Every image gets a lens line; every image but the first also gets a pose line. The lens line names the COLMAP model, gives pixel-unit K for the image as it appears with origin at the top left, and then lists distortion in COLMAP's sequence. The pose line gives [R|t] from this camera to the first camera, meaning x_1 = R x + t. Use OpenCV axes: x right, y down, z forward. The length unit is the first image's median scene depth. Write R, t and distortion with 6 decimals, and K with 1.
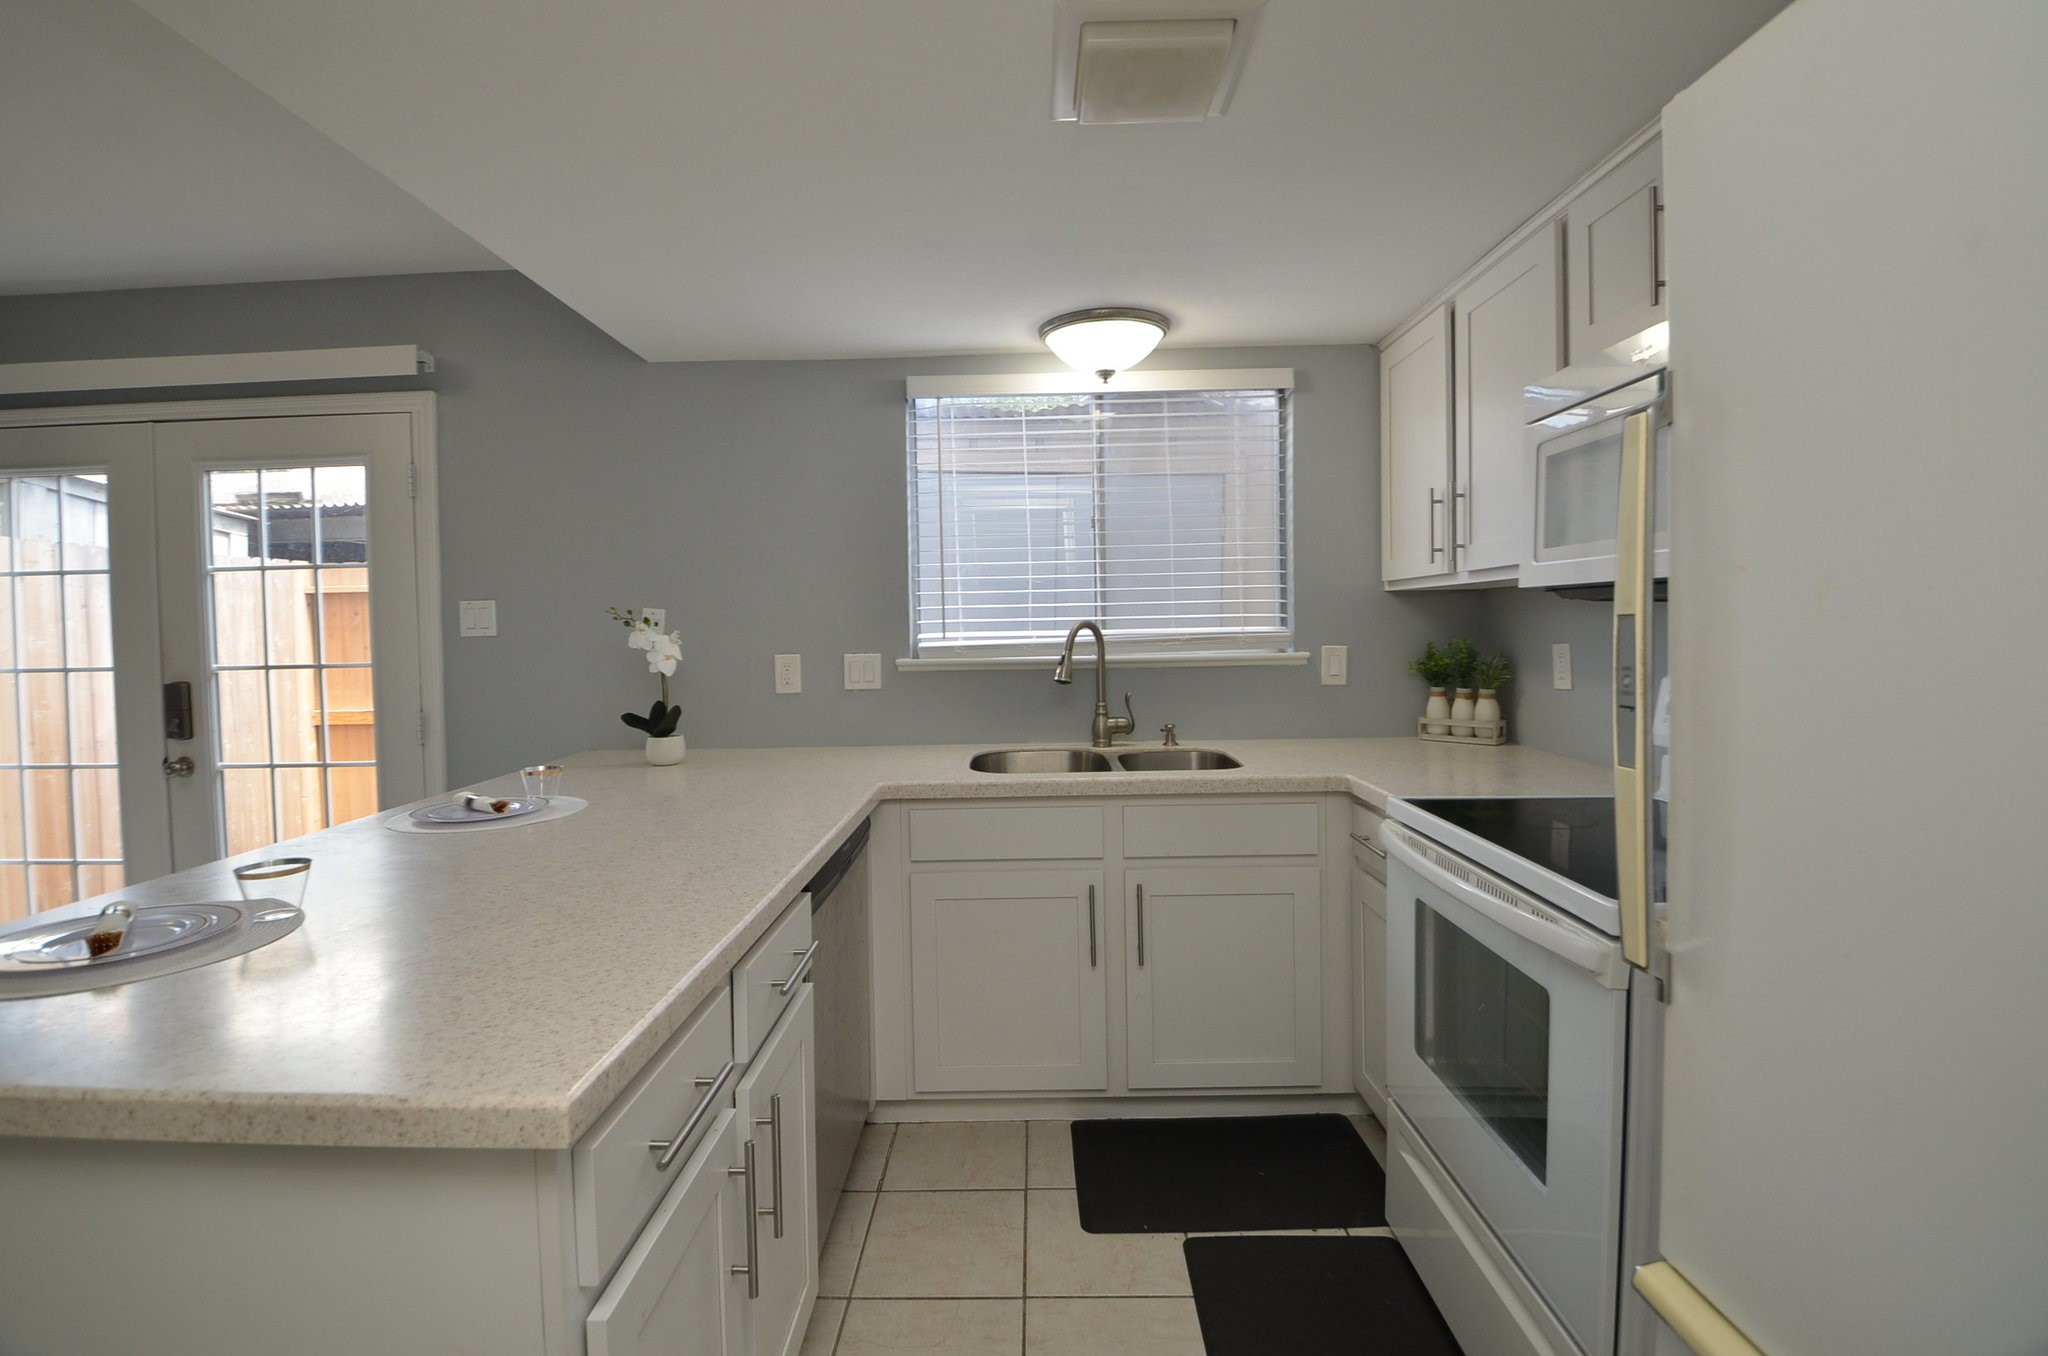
lens RADIAL K [[913.1, 0, 1012.3], [0, 913.1, 652.7], [0, 0, 1]] dist [0.025821, -0.033020]
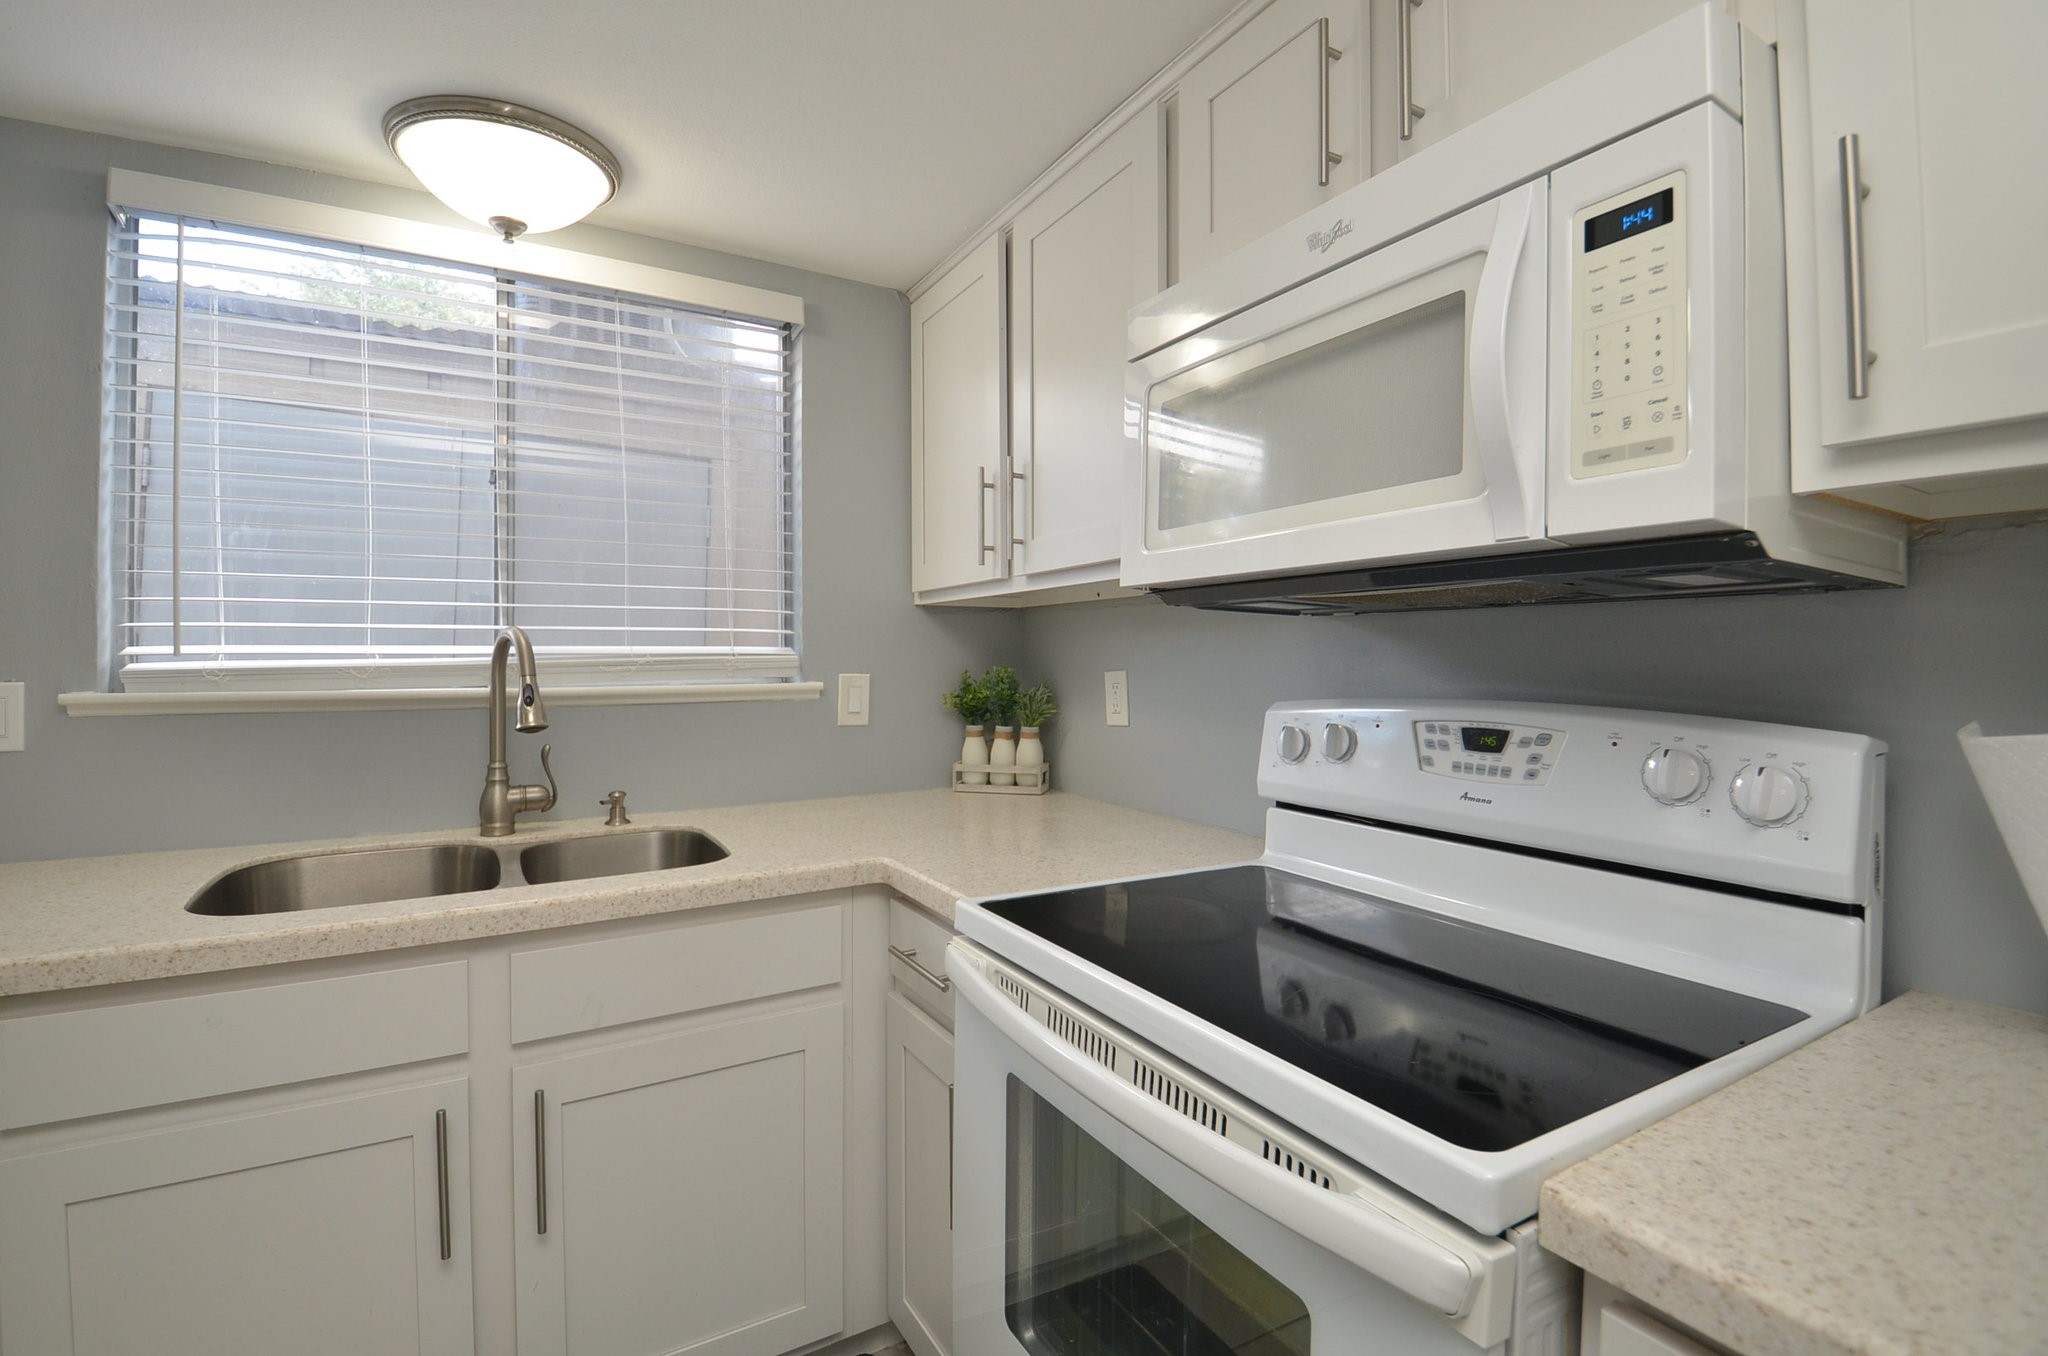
lens RADIAL K [[913.1, 0, 1012.3], [0, 913.1, 652.7], [0, 0, 1]] dist [0.025821, -0.033020]
pose [[0.856167, 0.019241, 0.516340, 0.075219], [0.002059, 0.999171, -0.040647, 0.006341], [-0.516695, 0.035864, 0.855418, 0.294396]]
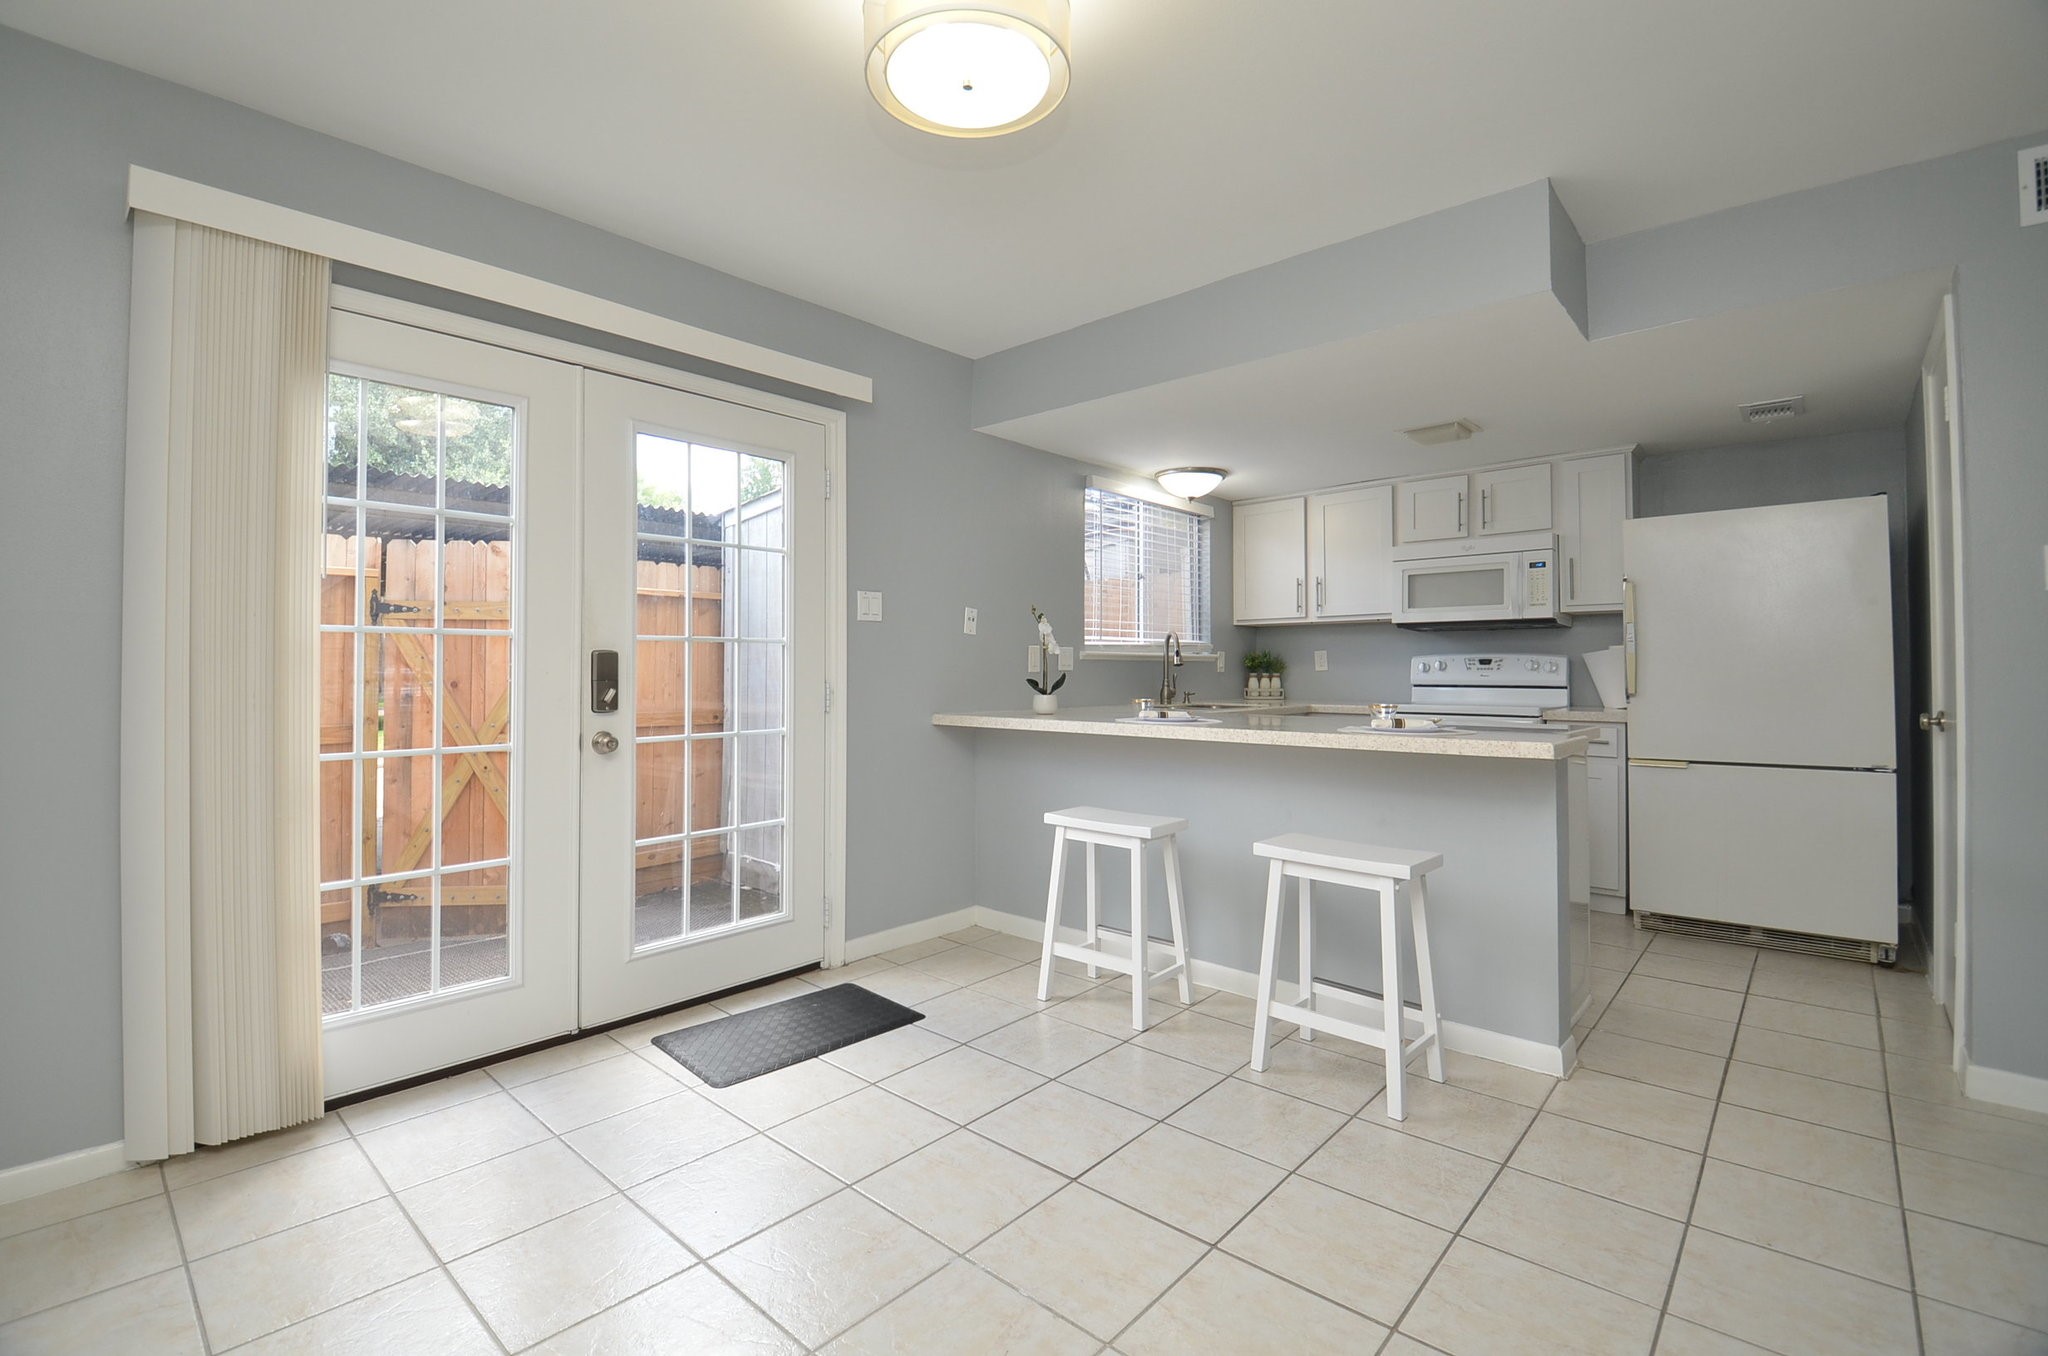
lens RADIAL K [[913.1, 0, 1012.3], [0, 913.1, 652.7], [0, 0, 1]] dist [0.025821, -0.033020]
pose [[0.657108, 0.031418, 0.753141, -1.433851], [0.011145, 0.998617, -0.051382, 0.092242], [-0.753714, 0.042158, 0.655849, 0.075500]]
